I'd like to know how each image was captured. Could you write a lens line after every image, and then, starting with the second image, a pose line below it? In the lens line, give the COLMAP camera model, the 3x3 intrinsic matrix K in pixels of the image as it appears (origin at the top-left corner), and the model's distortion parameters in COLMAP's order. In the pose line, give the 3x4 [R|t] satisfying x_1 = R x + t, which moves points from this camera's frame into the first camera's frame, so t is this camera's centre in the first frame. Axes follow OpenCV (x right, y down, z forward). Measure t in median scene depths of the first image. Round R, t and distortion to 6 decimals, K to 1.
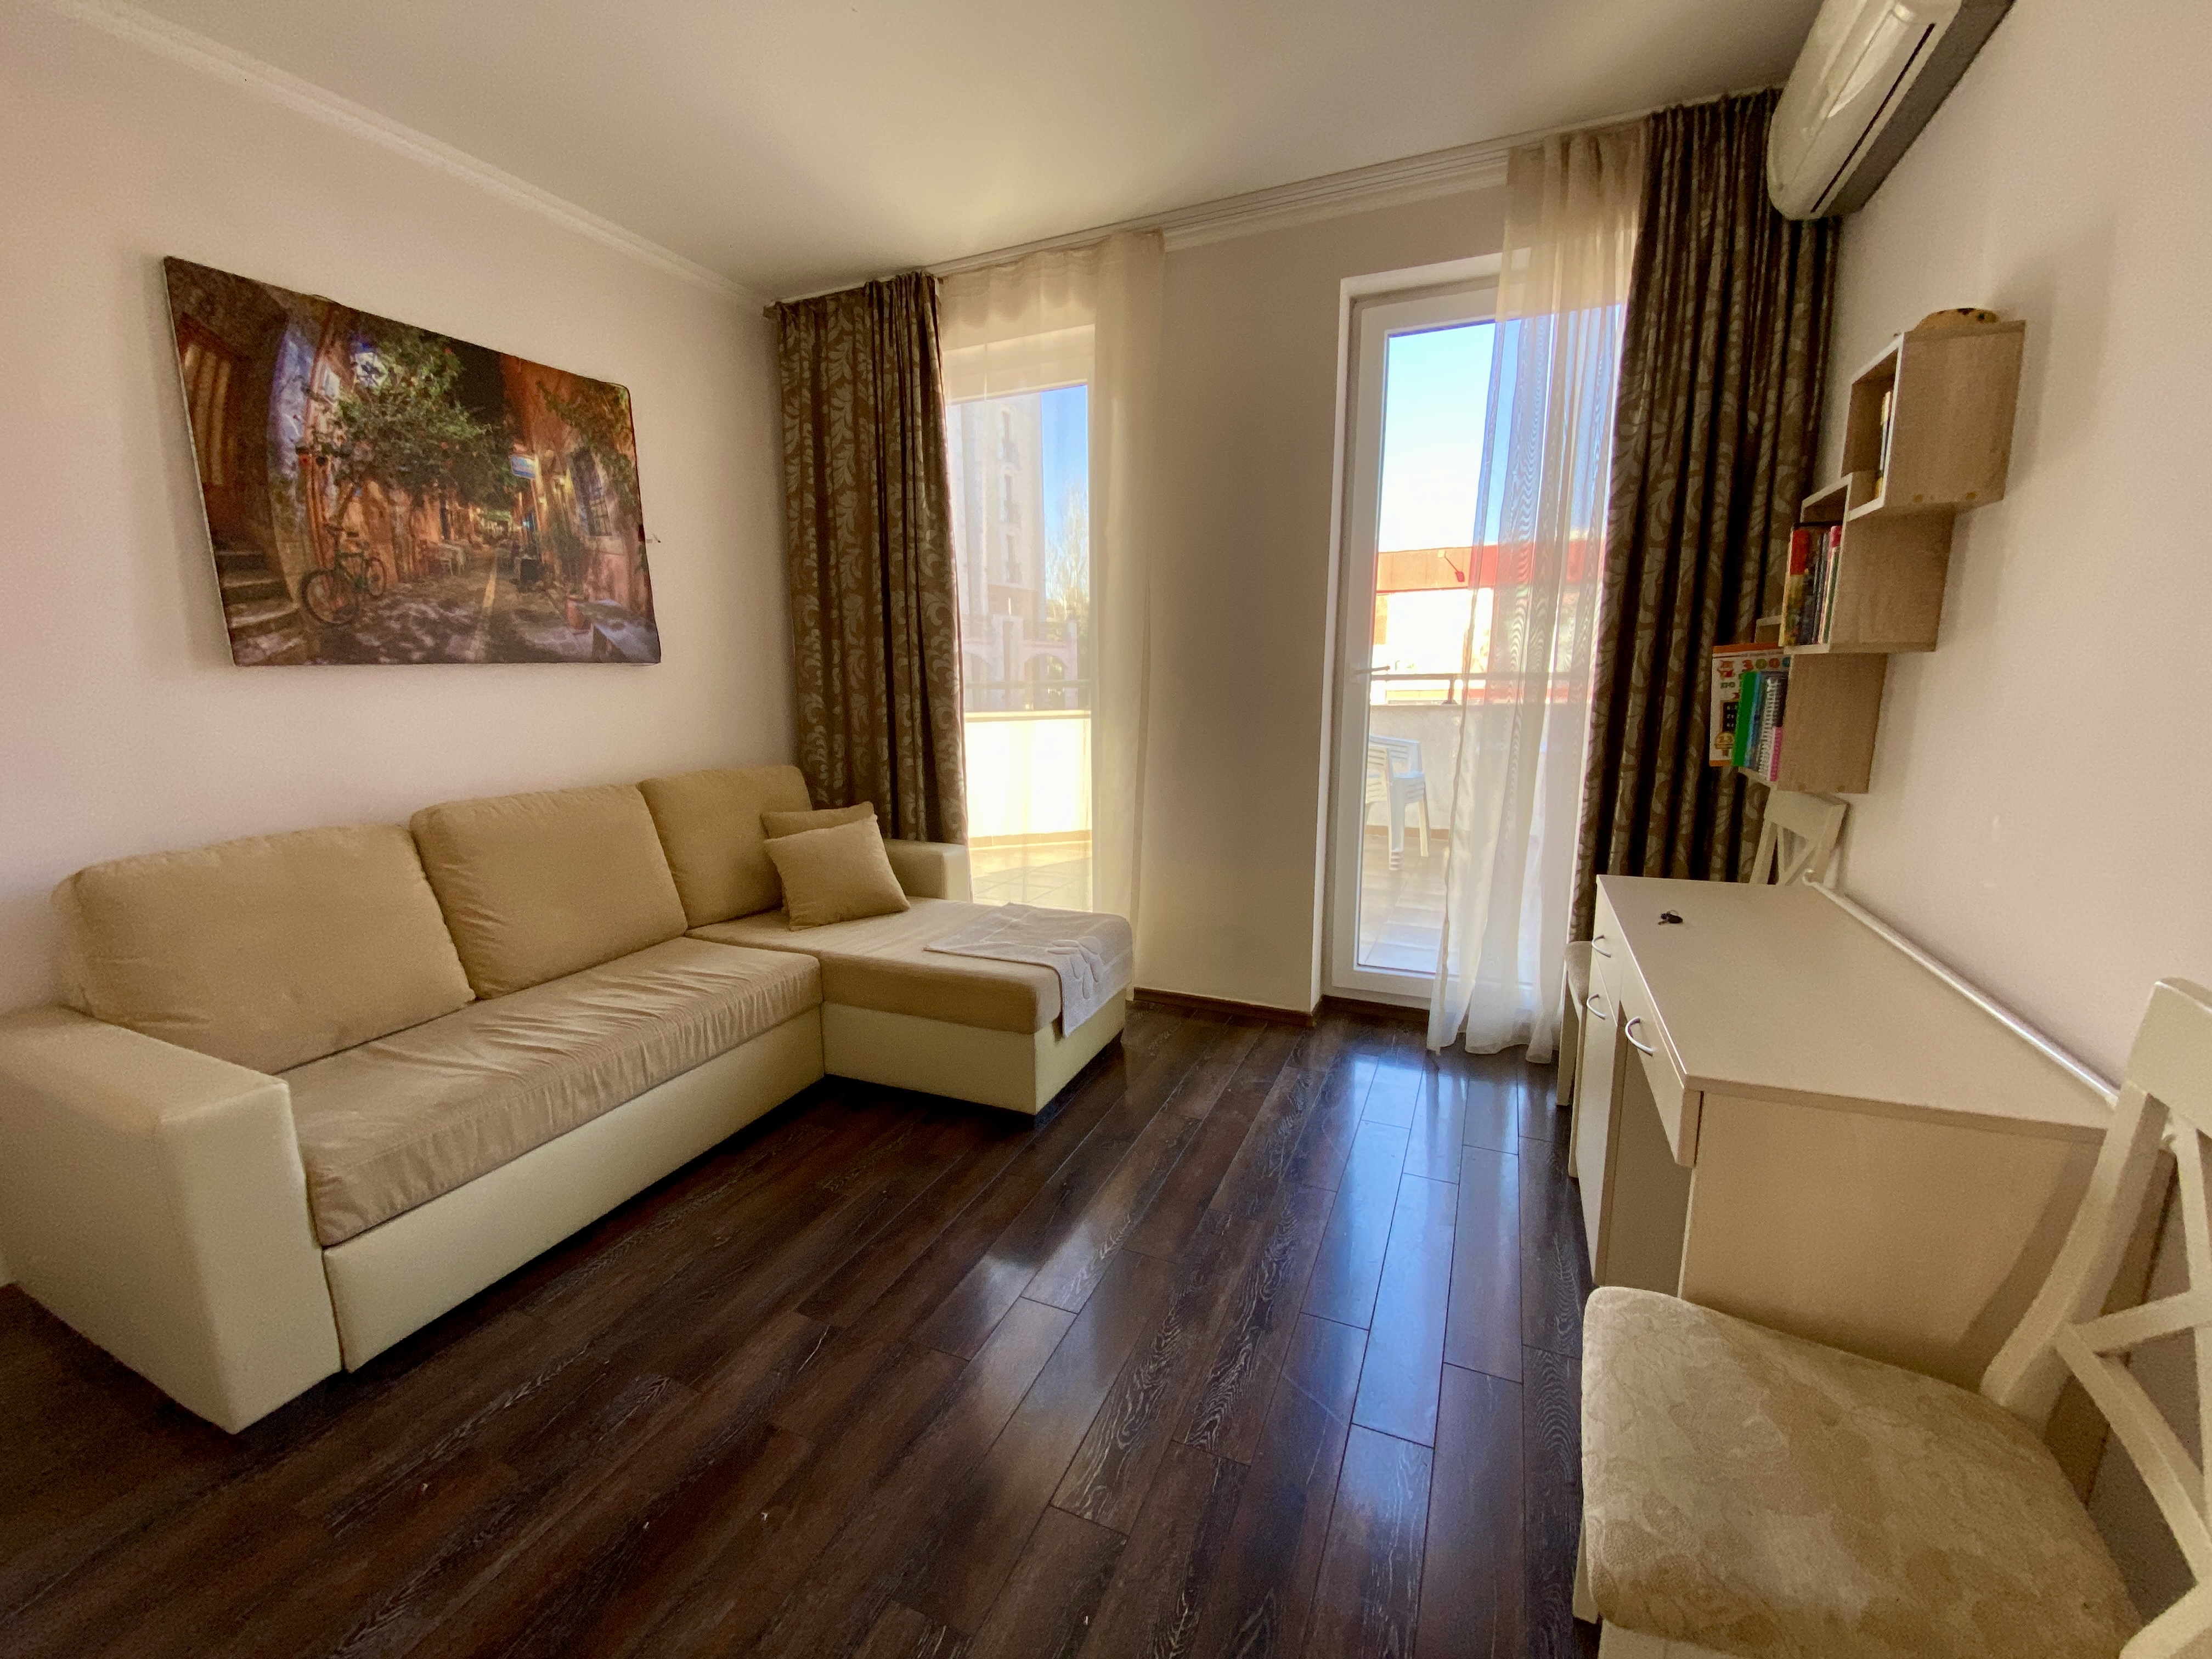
lens RADIAL K [[889.3, 0, 1103.6], [0, 889.3, 845.9], [0, 0, 1]] dist [0.002618, -0.013573]
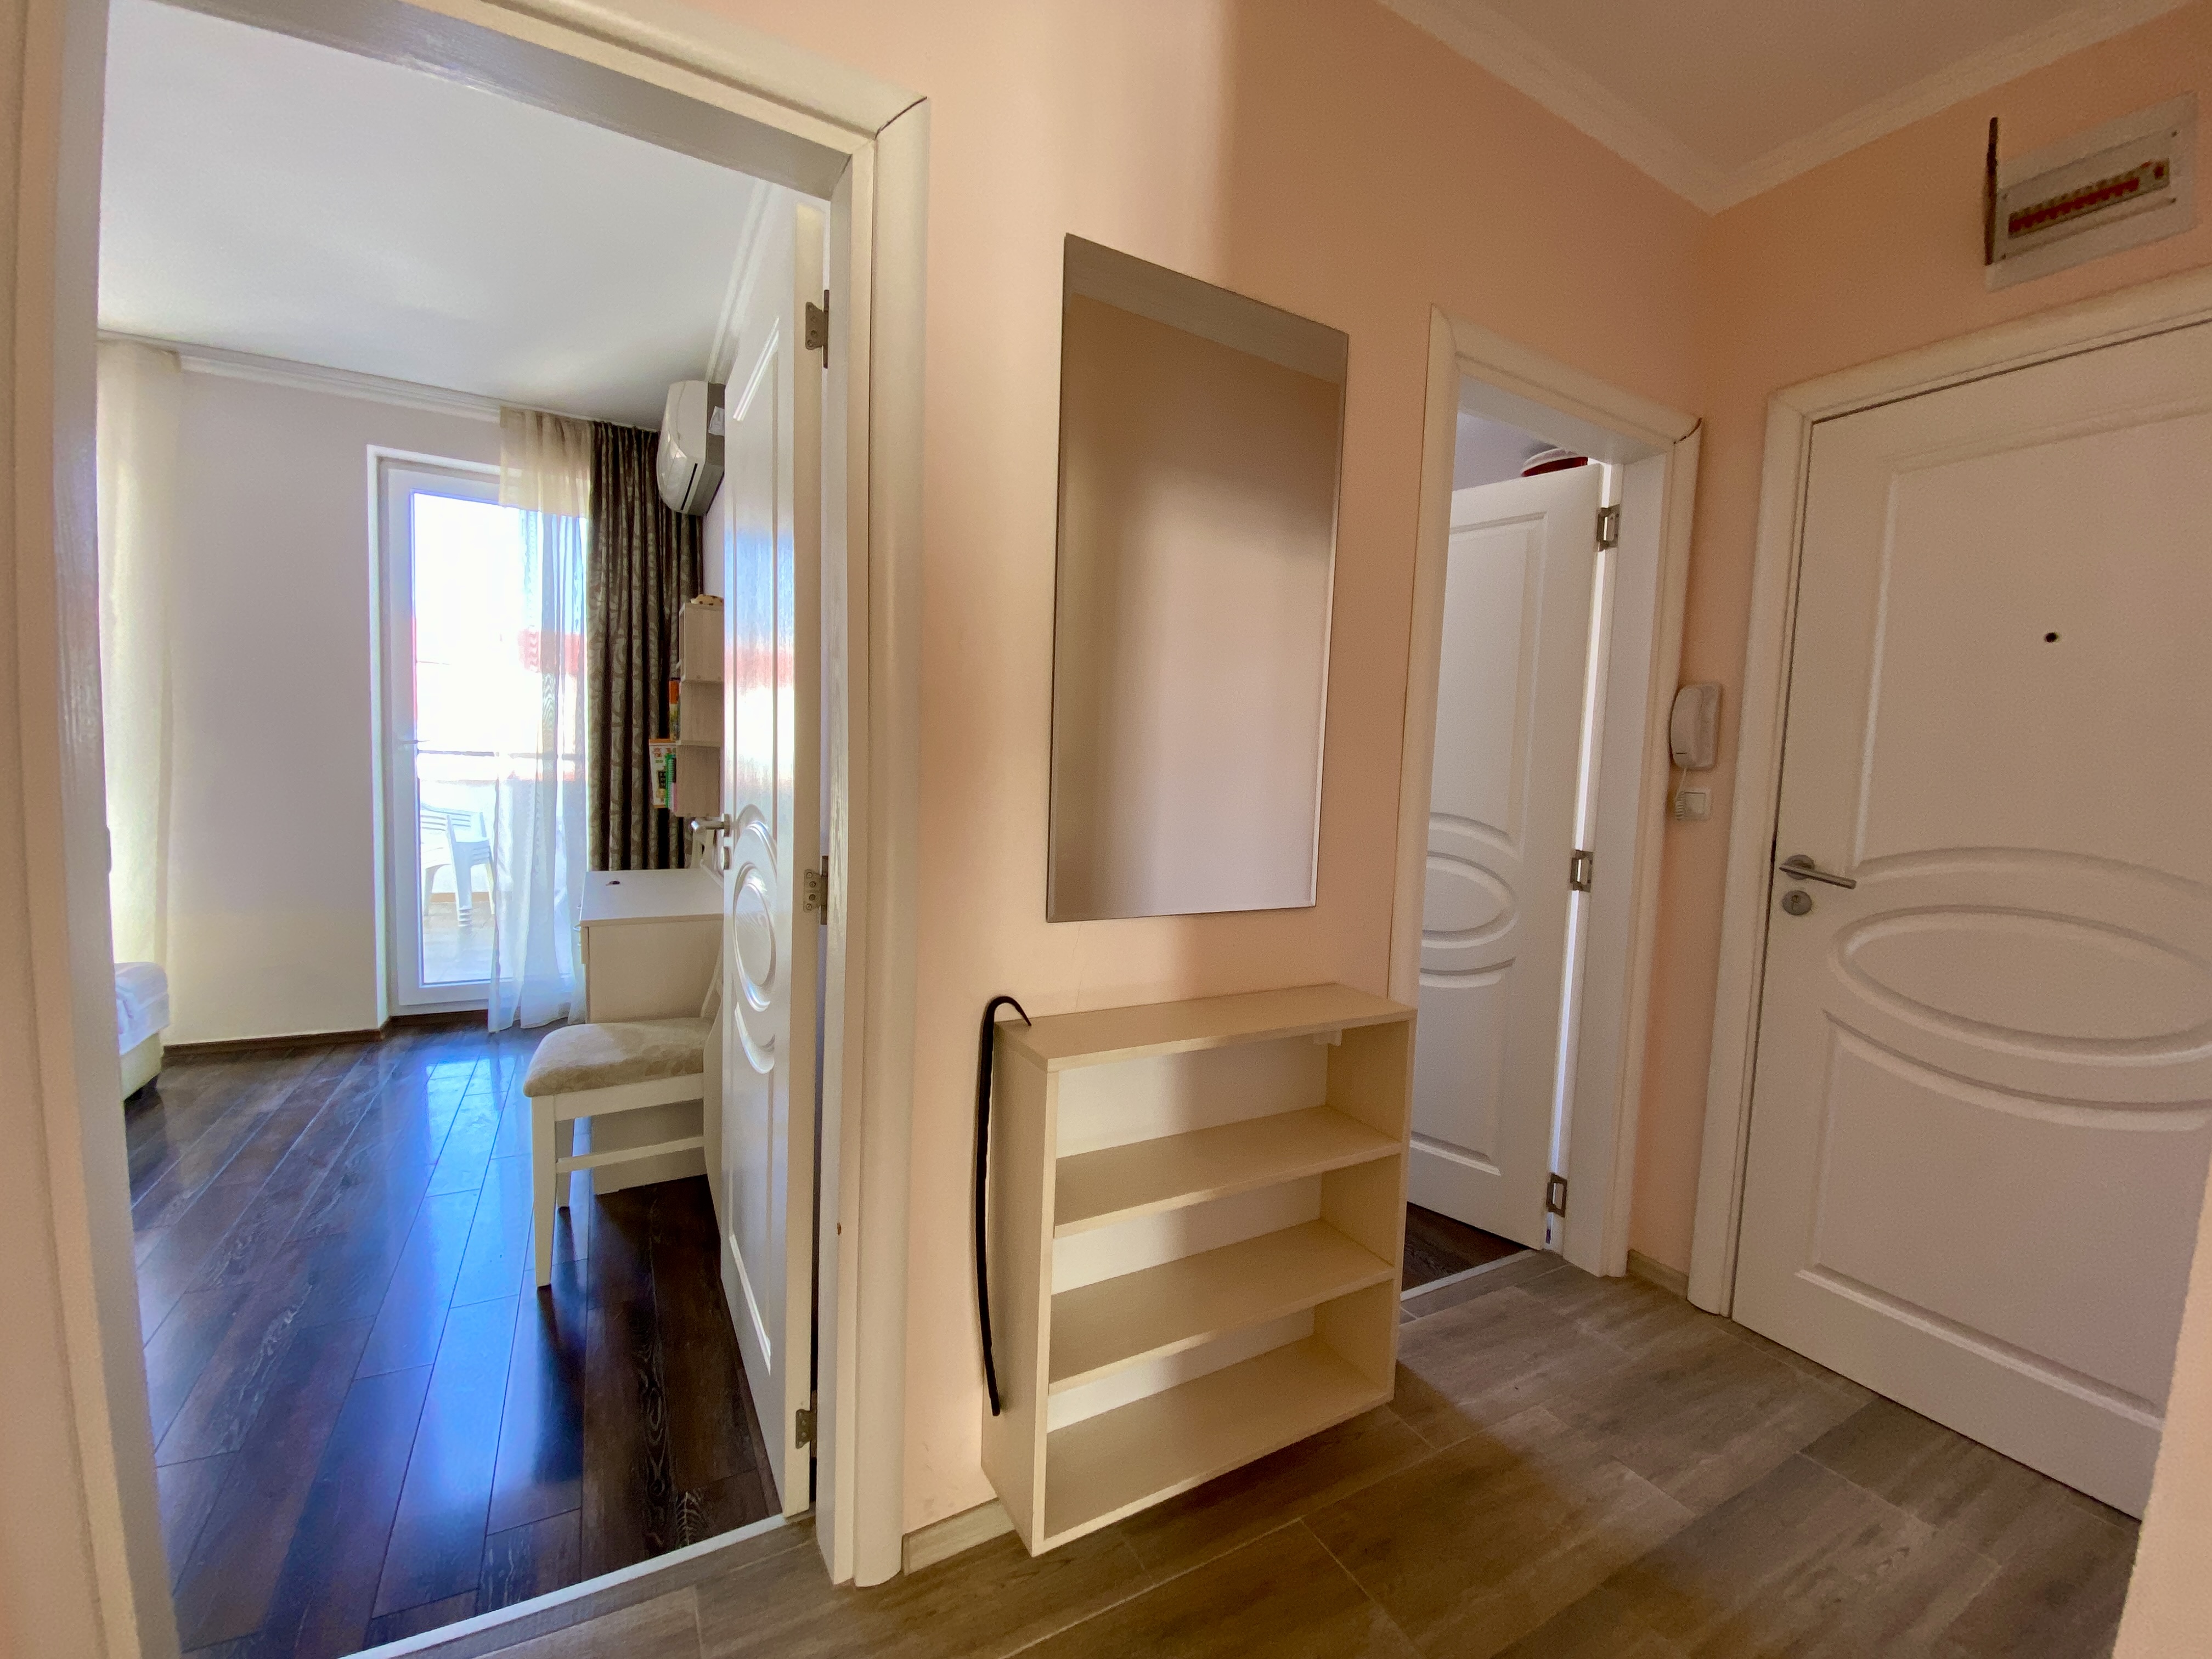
lens RADIAL K [[889.3, 0, 1103.6], [0, 889.3, 845.9], [0, 0, 1]] dist [0.002618, -0.013573]
pose [[0.600728, -0.032087, 0.798809, -0.354793], [0.109572, 0.993069, -0.042511, 0.315201], [-0.791909, 0.113065, 0.600080, -1.478949]]
